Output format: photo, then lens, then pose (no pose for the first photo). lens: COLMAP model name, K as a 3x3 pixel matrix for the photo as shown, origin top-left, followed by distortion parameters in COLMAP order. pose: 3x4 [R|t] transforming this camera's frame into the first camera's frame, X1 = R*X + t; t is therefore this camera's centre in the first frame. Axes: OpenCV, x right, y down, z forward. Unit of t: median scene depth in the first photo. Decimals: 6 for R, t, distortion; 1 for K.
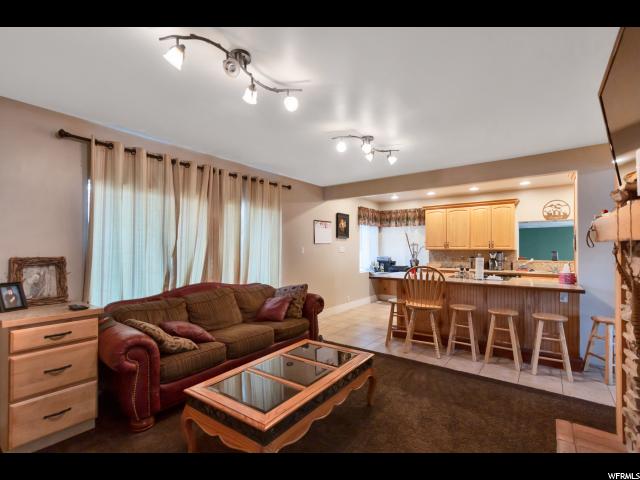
lens RADIAL K [[298.7, 0, 320.0], [0, 298.7, 240.0], [0, 0, 1]] dist [-0.000255, -0.000043]
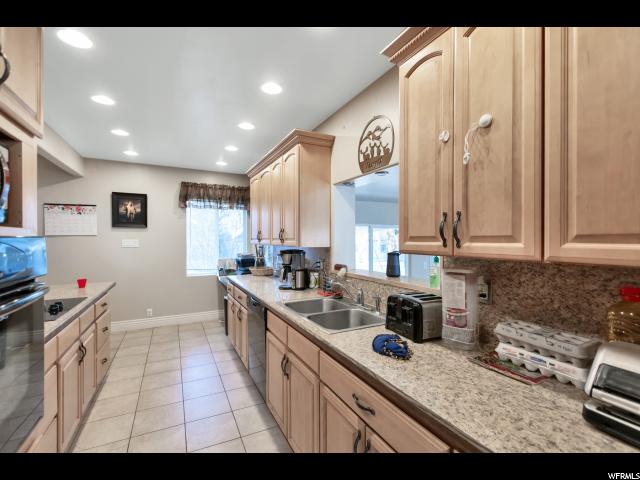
lens RADIAL K [[298.7, 0, 320.0], [0, 298.7, 240.0], [0, 0, 1]] dist [-0.000255, -0.000043]
pose [[0.902254, -0.000154, -0.431204, 0.799514], [0.011530, 0.999651, 0.023767, 0.011703], [0.431050, -0.026416, 0.901941, 0.554527]]
